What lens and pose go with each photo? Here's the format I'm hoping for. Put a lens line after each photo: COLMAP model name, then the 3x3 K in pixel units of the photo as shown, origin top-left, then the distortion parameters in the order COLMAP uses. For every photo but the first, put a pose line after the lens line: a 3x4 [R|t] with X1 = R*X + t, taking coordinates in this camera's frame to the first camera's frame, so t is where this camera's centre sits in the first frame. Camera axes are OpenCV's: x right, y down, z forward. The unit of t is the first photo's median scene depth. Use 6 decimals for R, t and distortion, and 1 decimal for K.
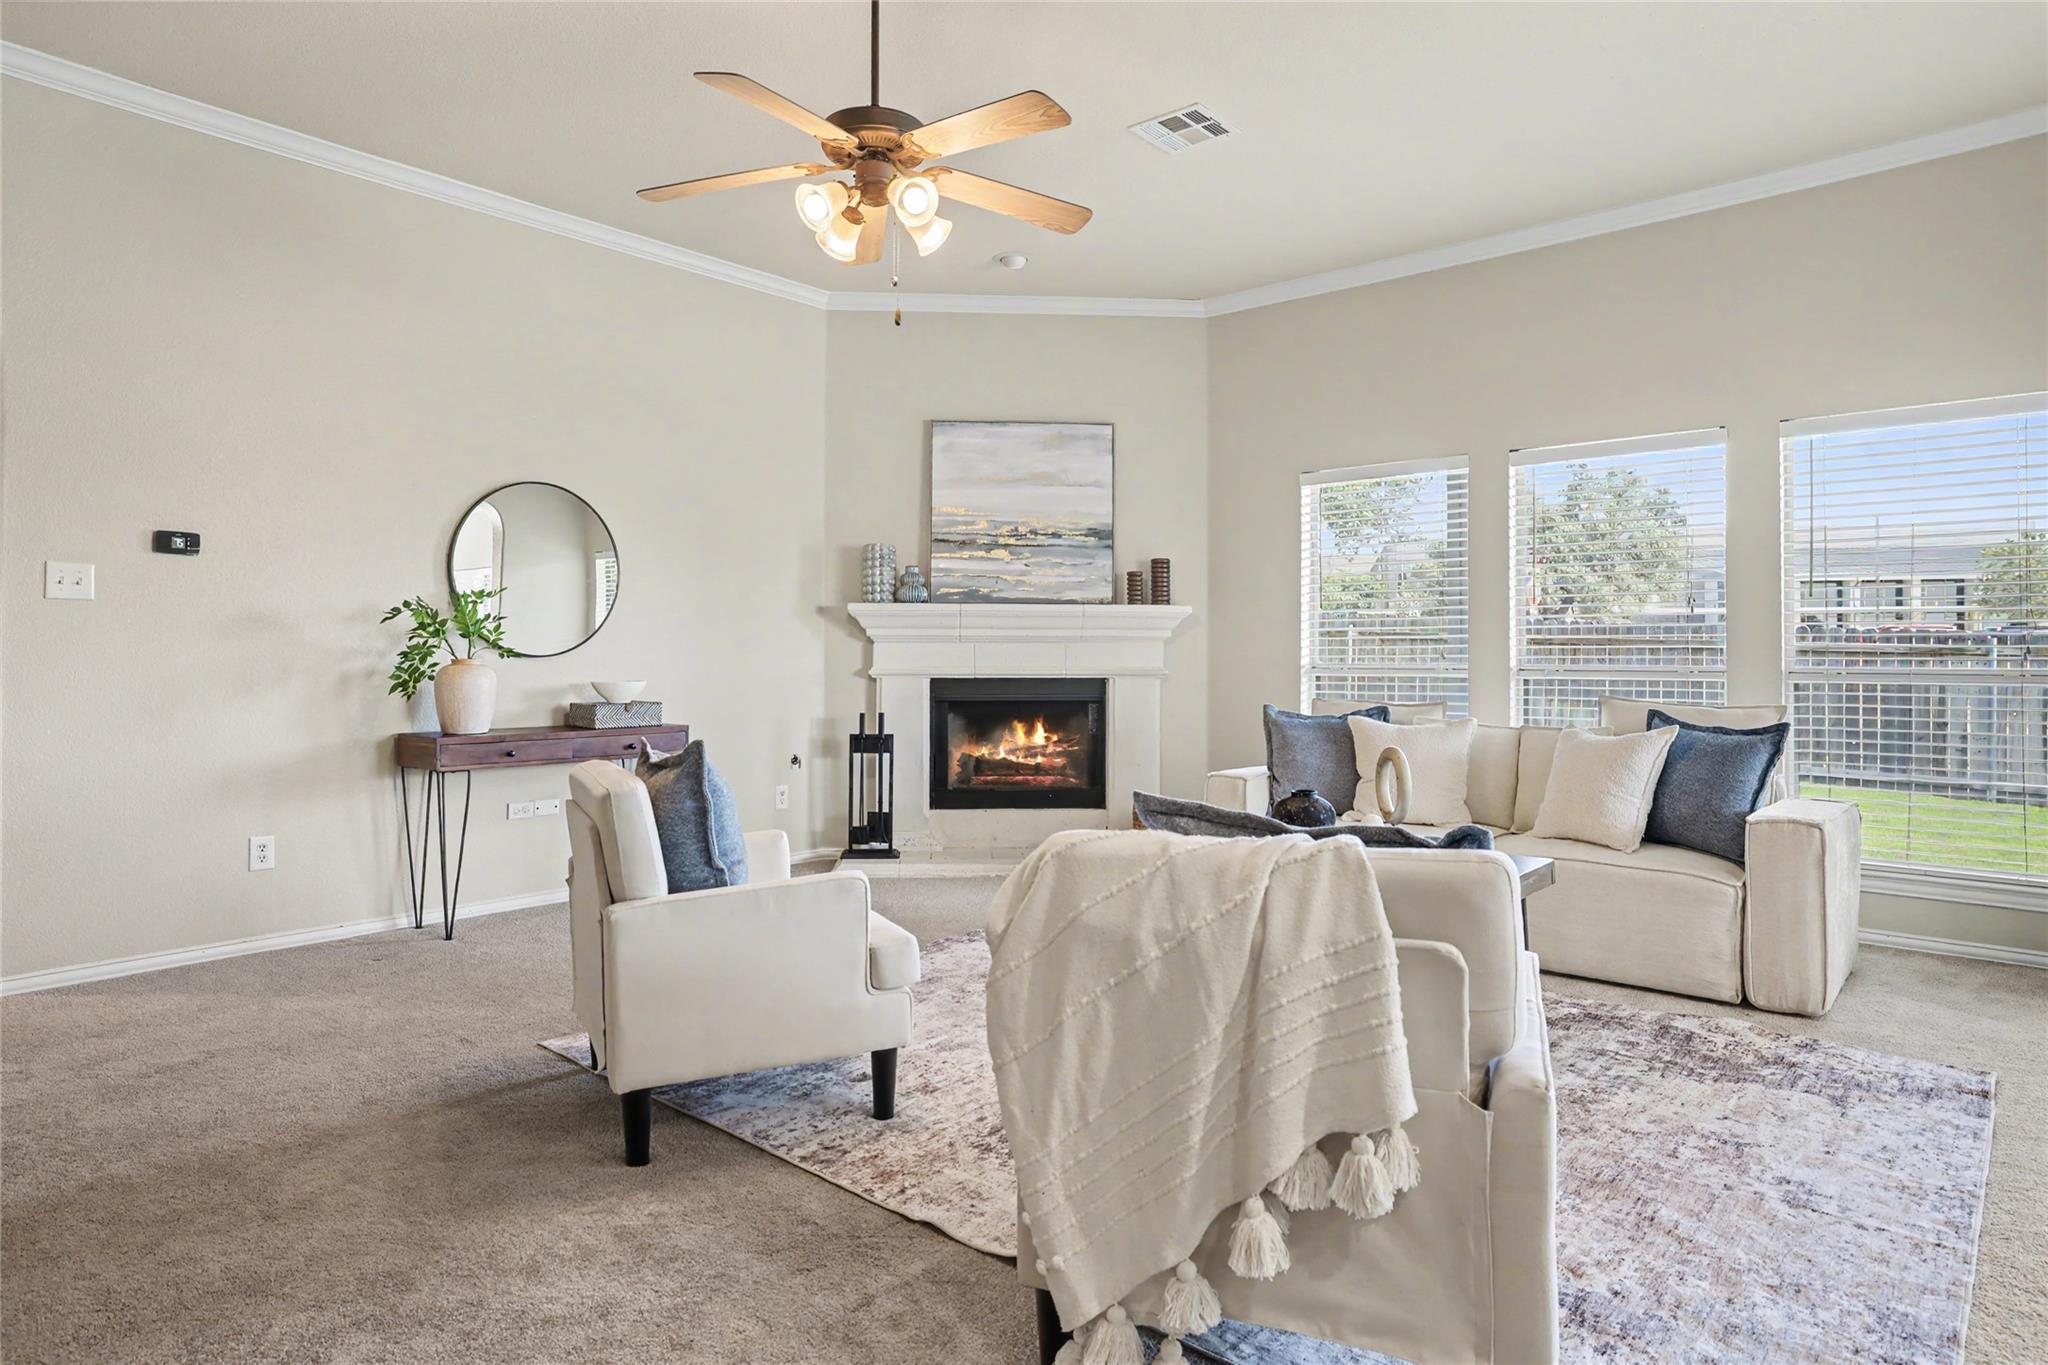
lens RADIAL K [[1152.1, 0, 1015.6], [0, 1152.1, 654.6], [0, 0, 1]] dist [-0.001766, 0.000353]
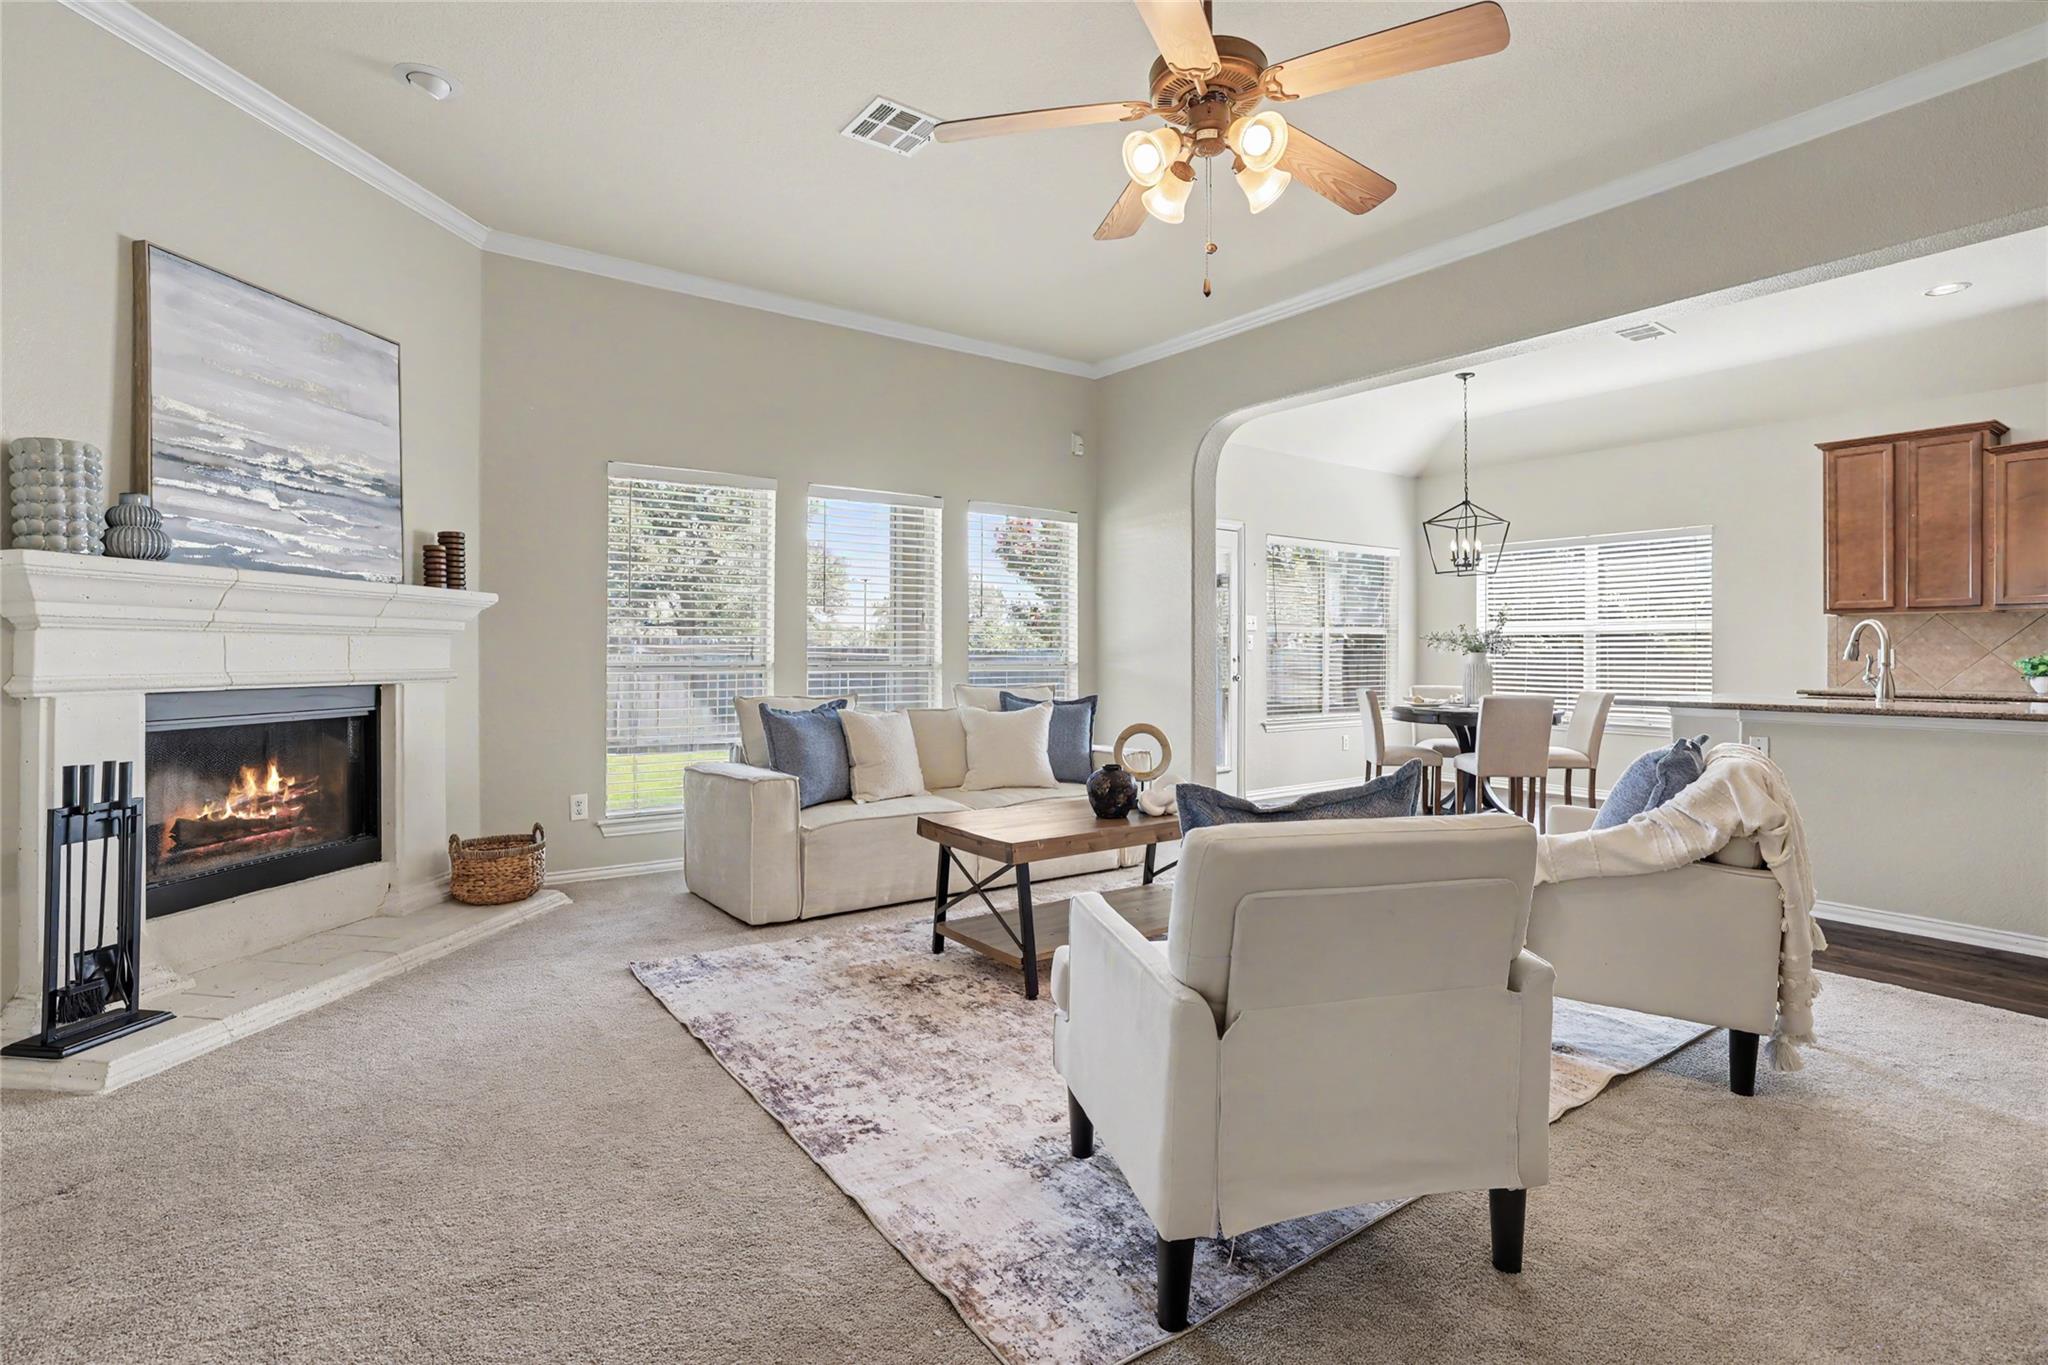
lens RADIAL K [[959.2, 0, 1018.2], [0, 959.2, 652.2], [0, 0, 1]] dist [-0.031523, 0.014111]
pose [[0.239002, -0.000388, 0.971019, -0.423797], [-0.002061, 0.999997, 0.000907, -0.001856], [-0.971017, -0.002218, 0.239001, 0.471239]]
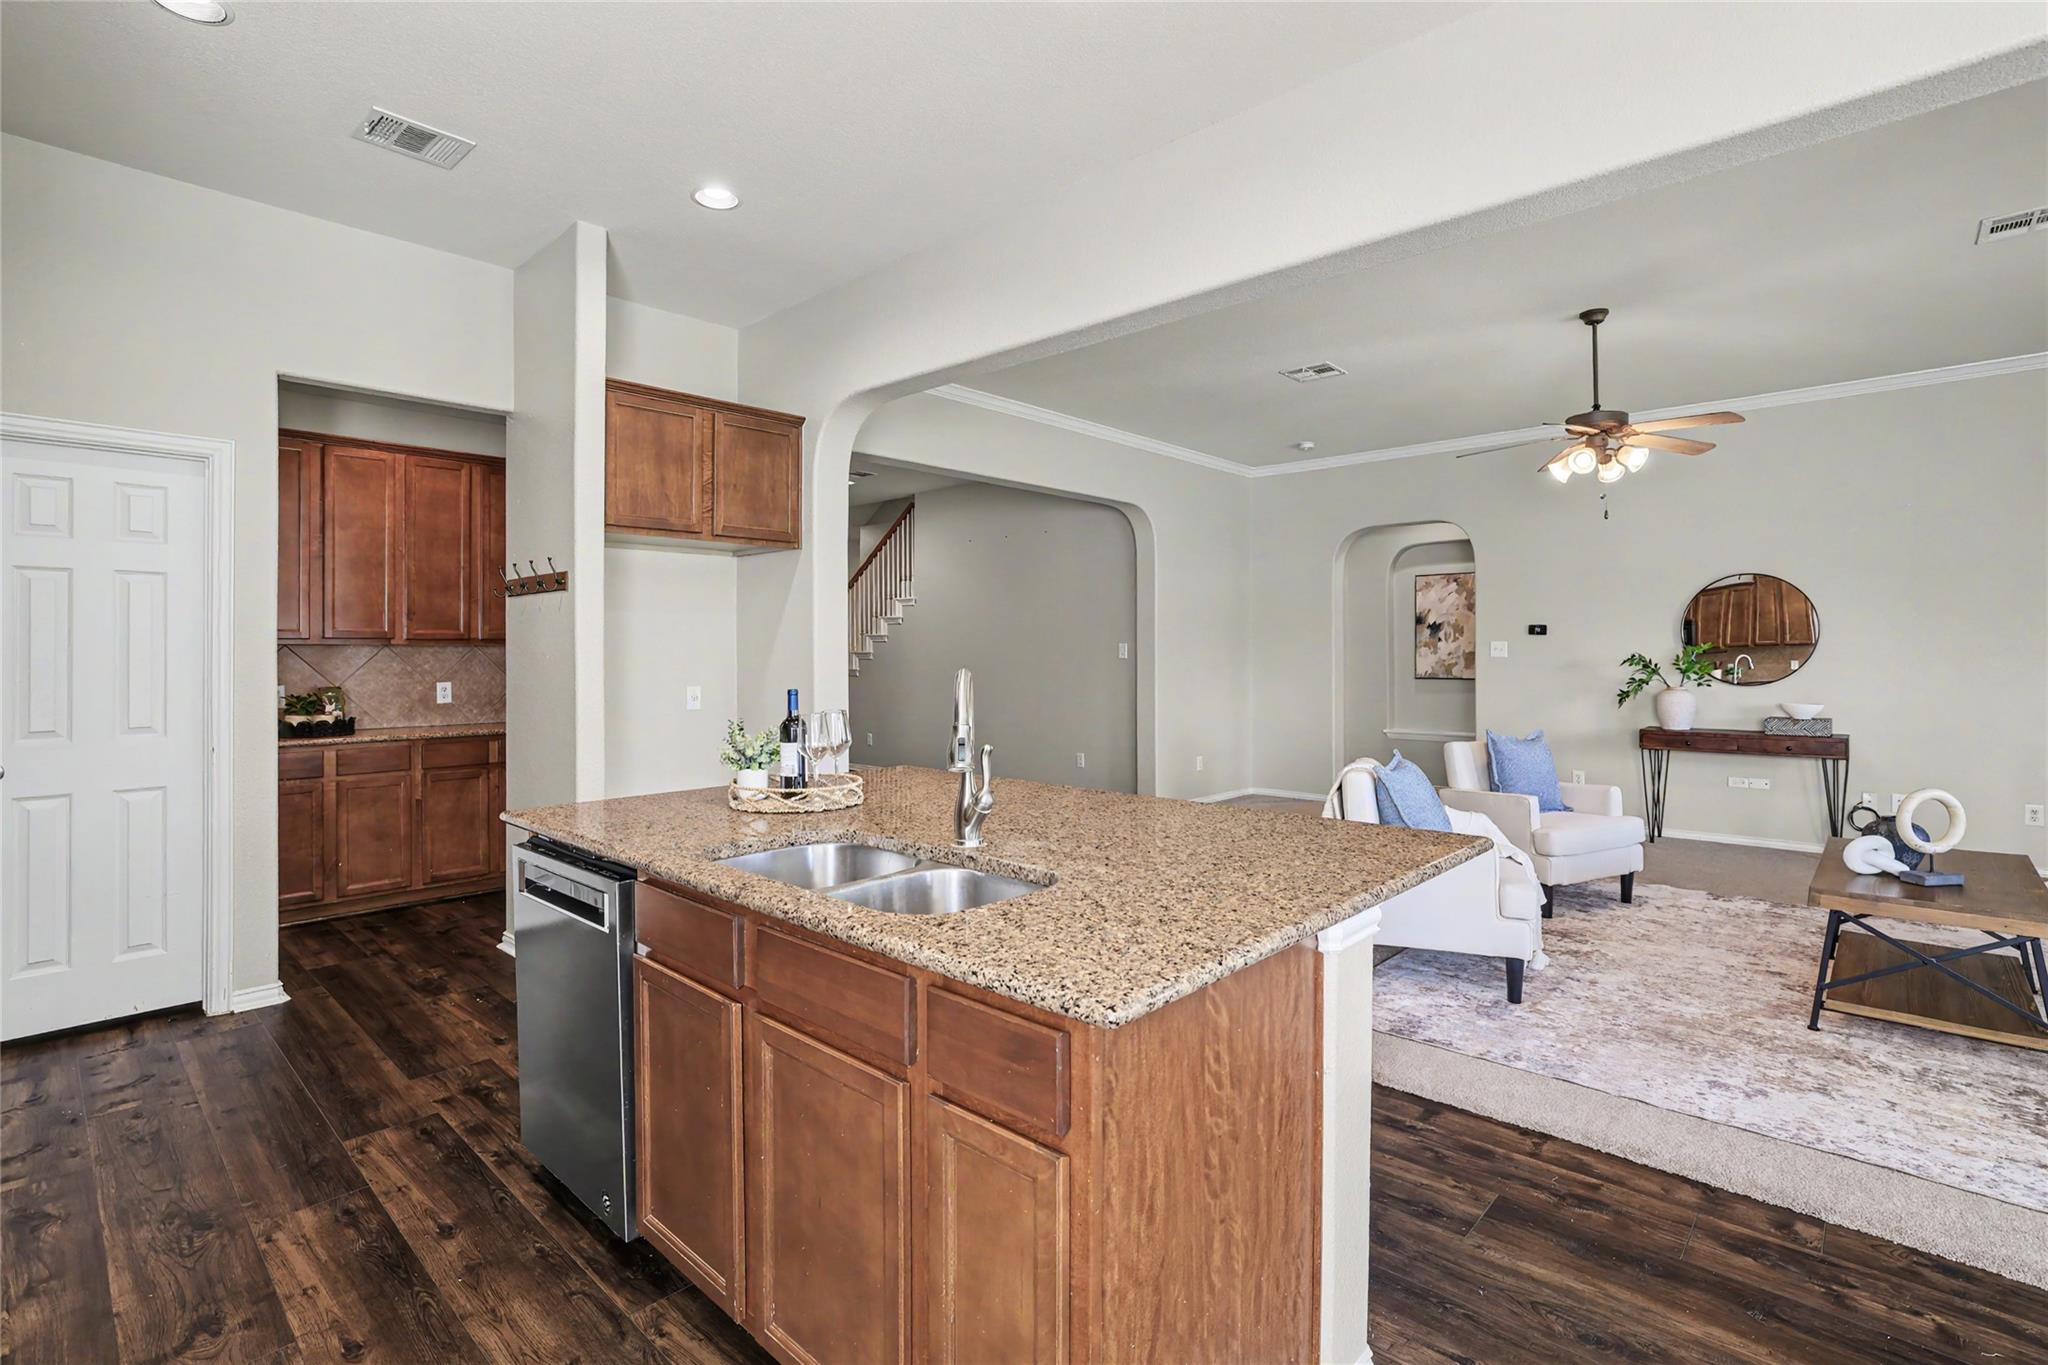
lens RADIAL K [[959.2, 0, 1016.8], [0, 959.2, 645.9], [0, 0, 1]] dist [-0.031523, 0.014111]
pose [[-0.040769, -0.010350, -0.999115, 0.725915], [0.001336, 0.999945, -0.010413, -0.031494], [0.999168, -0.001759, -0.040753, 0.051753]]
